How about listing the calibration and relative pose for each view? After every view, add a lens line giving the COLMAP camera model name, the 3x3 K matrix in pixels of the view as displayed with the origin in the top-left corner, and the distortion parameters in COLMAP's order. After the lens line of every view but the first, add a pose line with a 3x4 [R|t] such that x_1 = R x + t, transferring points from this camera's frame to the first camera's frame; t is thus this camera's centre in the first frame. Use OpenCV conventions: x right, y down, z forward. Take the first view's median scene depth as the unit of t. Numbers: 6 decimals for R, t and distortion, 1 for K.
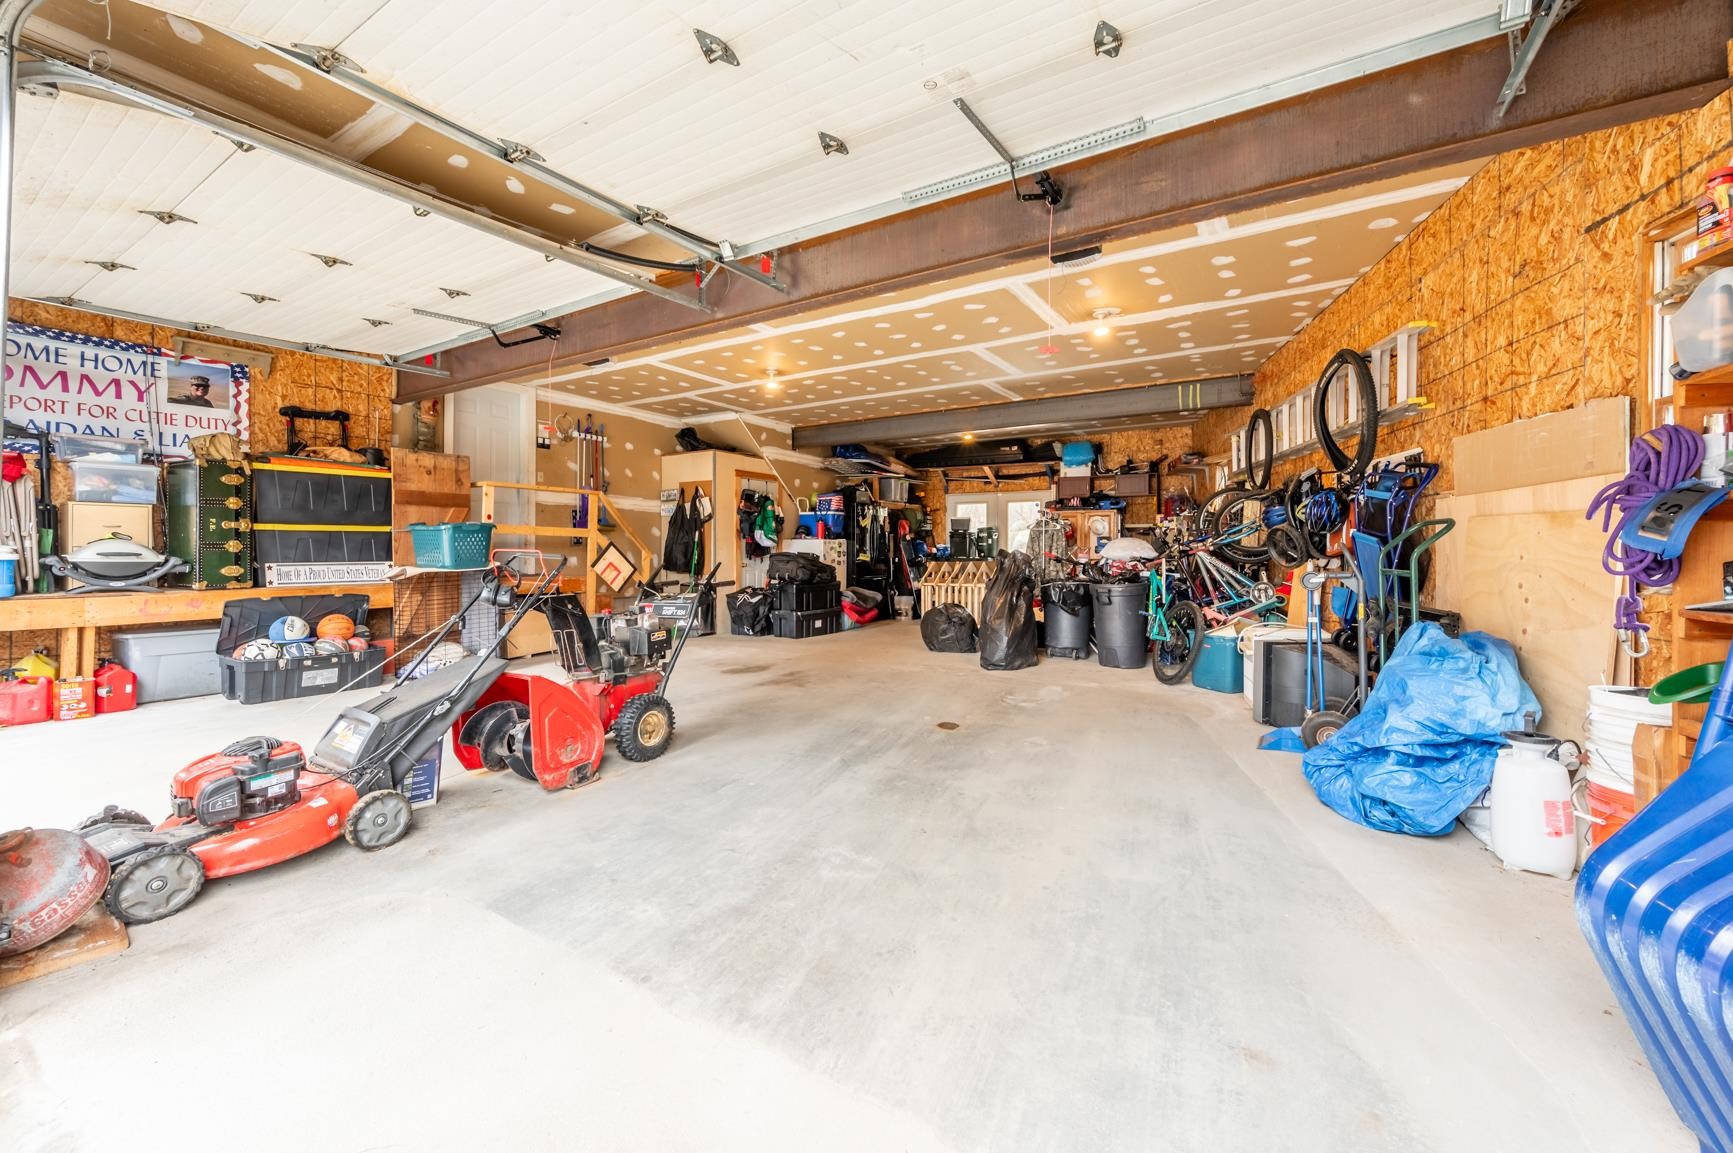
lens RADIAL K [[698.1, 0, 869.5], [0, 698.1, 570.1], [0, 0, 1]] dist [-0.002399, -0.000267]
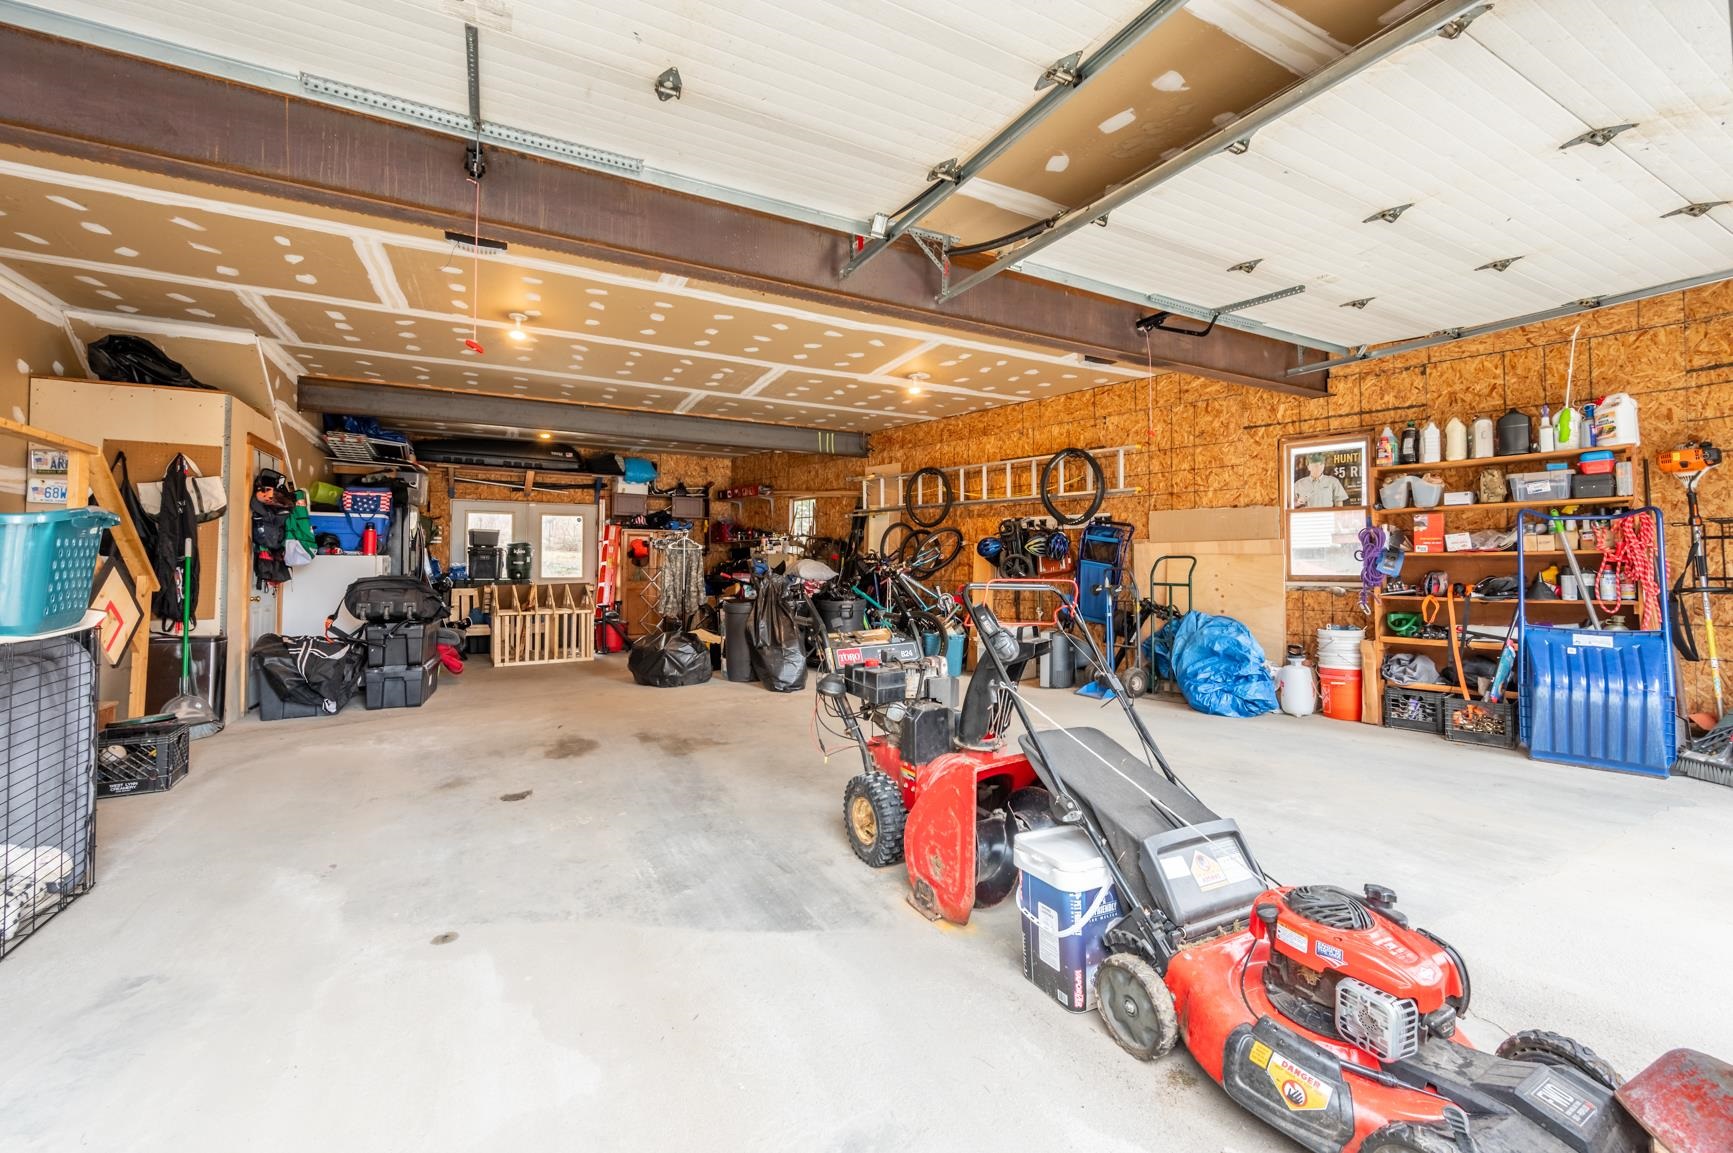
lens RADIAL K [[698.1, 0, 865.4], [0, 698.1, 561.3], [0, 0, 1]] dist [-0.002399, -0.000267]
pose [[0.495916, 0.007210, 0.868340, -0.449950], [0.024887, 0.999437, -0.022512, -0.012717], [-0.868014, 0.032774, 0.495457, 0.288293]]
